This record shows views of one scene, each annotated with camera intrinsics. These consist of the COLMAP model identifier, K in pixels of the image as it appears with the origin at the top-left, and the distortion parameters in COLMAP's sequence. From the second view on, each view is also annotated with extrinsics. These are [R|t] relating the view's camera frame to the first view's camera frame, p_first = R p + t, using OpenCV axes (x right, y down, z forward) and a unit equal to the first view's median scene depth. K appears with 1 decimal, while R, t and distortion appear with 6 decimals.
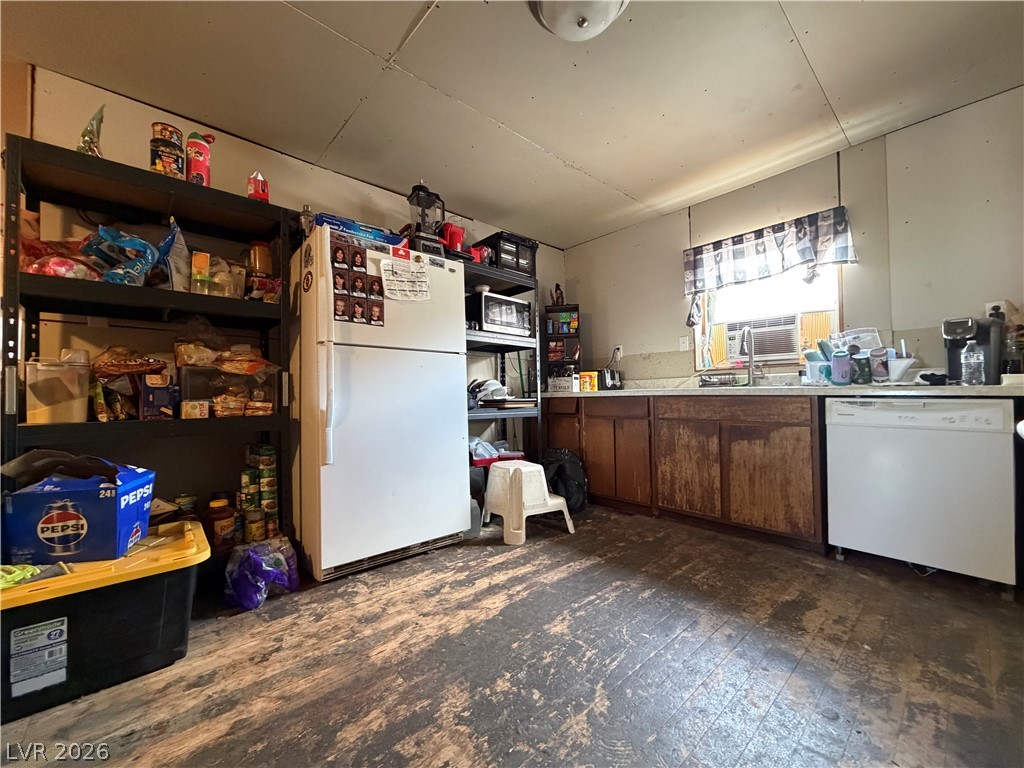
lens RADIAL K [[407.1, 0, 508.1], [0, 407.1, 386.6], [0, 0, 1]] dist [-0.000512, 0.000397]
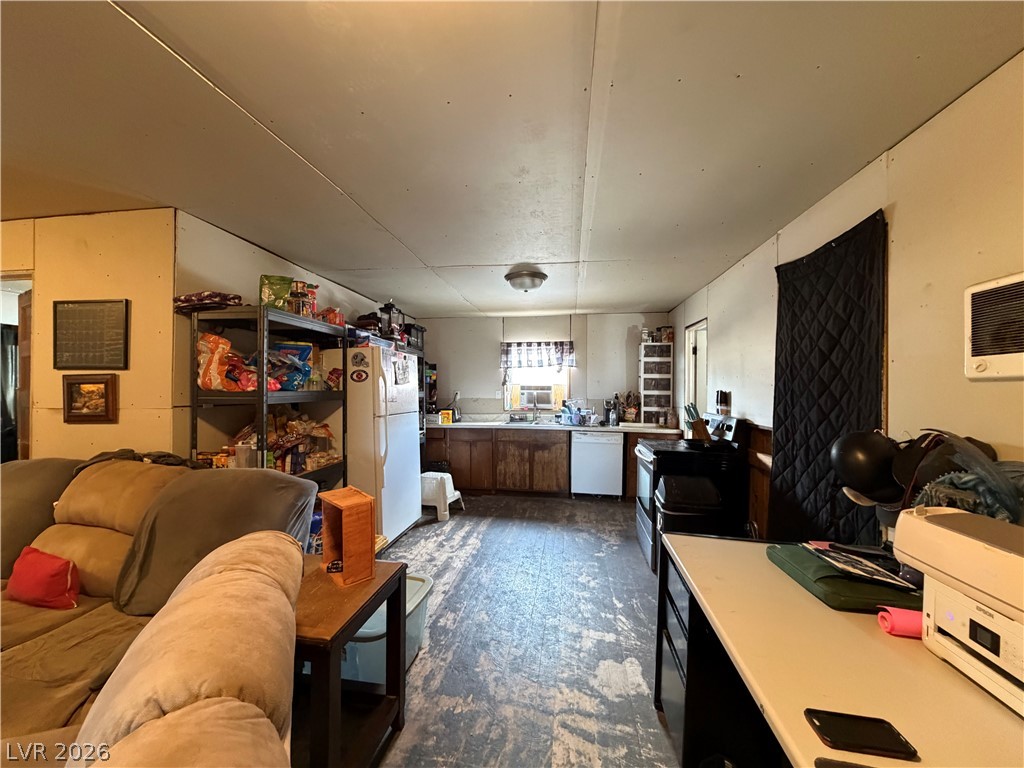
lens RADIAL K [[407.1, 0, 508.1], [0, 407.1, 386.6], [0, 0, 1]] dist [-0.000512, 0.000397]
pose [[0.770446, 0.019802, 0.637197, -1.046006], [-0.026546, 0.999647, 0.001032, -0.229537], [-0.636952, -0.017710, 0.770700, -0.600323]]
